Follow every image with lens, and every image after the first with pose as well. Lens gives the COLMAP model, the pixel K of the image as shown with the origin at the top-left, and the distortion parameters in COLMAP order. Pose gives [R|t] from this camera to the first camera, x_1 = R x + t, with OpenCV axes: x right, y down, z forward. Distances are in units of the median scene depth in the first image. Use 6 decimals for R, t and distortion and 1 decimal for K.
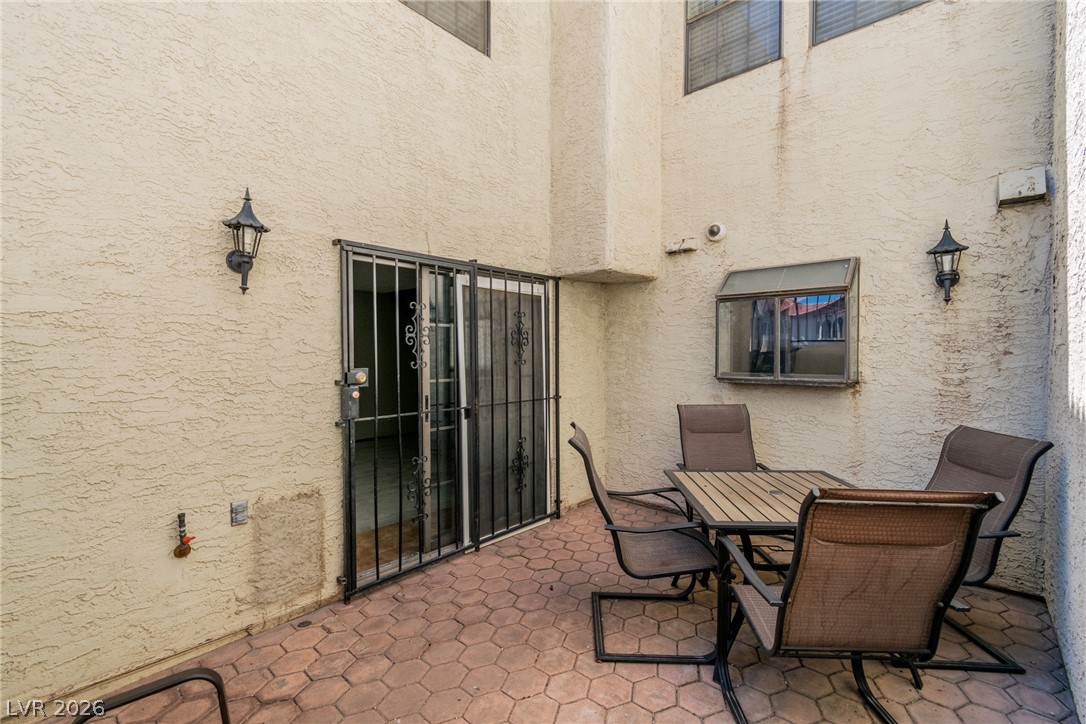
lens RADIAL K [[489.4, 0, 543.0], [0, 489.4, 362.0], [0, 0, 1]] dist [-0.001353, -0.000054]
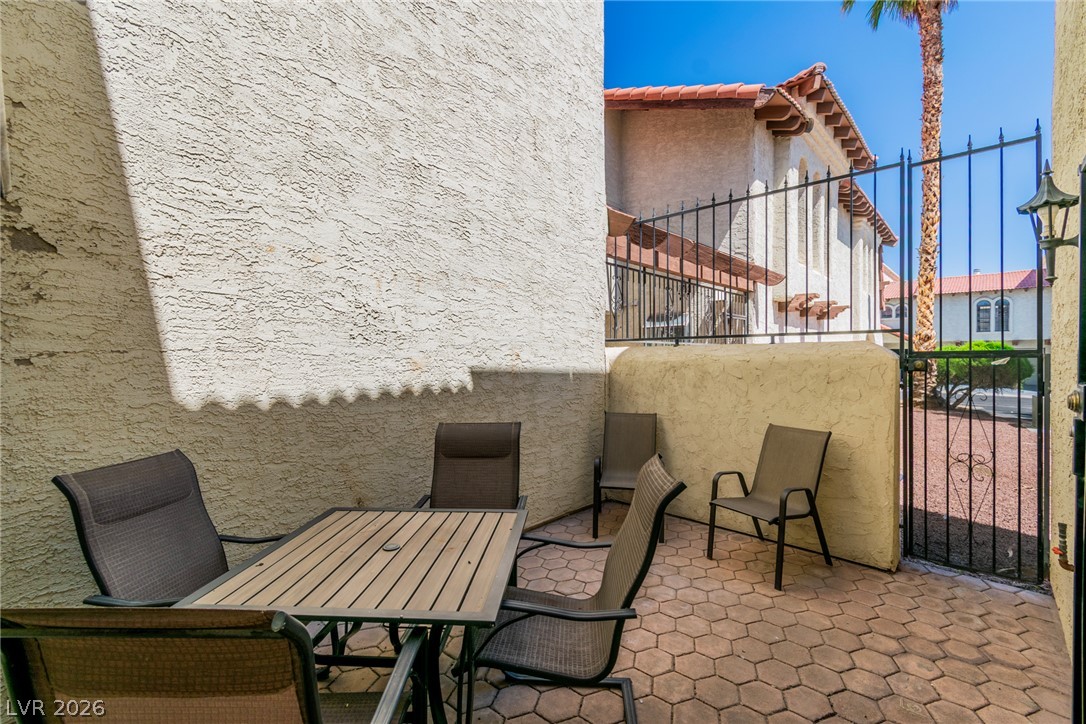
lens RADIAL K [[489.4, 0, 543.0], [0, 489.4, 362.0], [0, 0, 1]] dist [-0.001353, -0.000054]
pose [[-0.999707, 0.009210, 0.022396, 0.243237], [0.009974, 0.999365, 0.034213, -0.043900], [-0.022066, 0.034427, -0.999164, 1.870815]]
